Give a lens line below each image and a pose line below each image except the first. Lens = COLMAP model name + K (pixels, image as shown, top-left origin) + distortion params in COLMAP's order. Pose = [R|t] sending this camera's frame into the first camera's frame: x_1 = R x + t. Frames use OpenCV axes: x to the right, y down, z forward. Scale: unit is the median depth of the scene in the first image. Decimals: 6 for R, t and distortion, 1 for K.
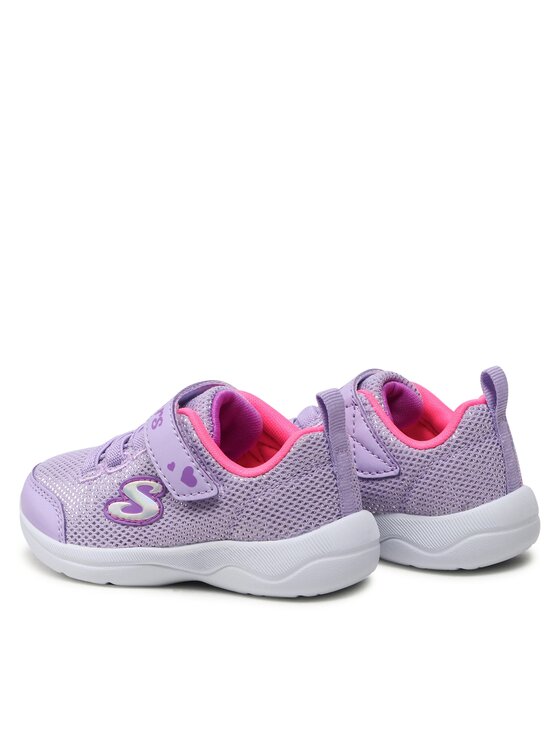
lens RADIAL K [[3515.1, 0, 280.1], [0, 3515.1, 373.2], [0, 0, 1]] dist [0.101438, 0.000000]
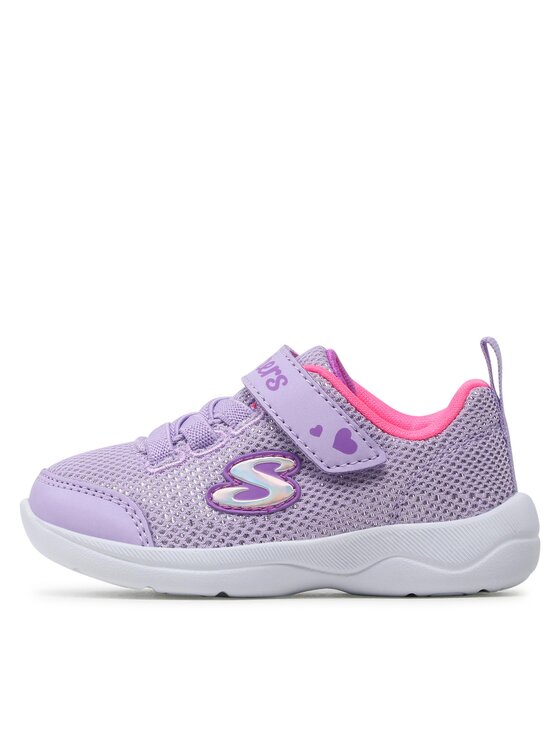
lens RADIAL K [[3515.1, 0, 280.0], [0, 3515.1, 372.7], [0, 0, 1]] dist [0.101438, 0.000000]
pose [[0.810914, 0.049677, 0.583053, -0.490231], [0.086193, 0.975382, -0.202981, 0.170722], [-0.578783, 0.214855, 0.786668, 0.391792]]
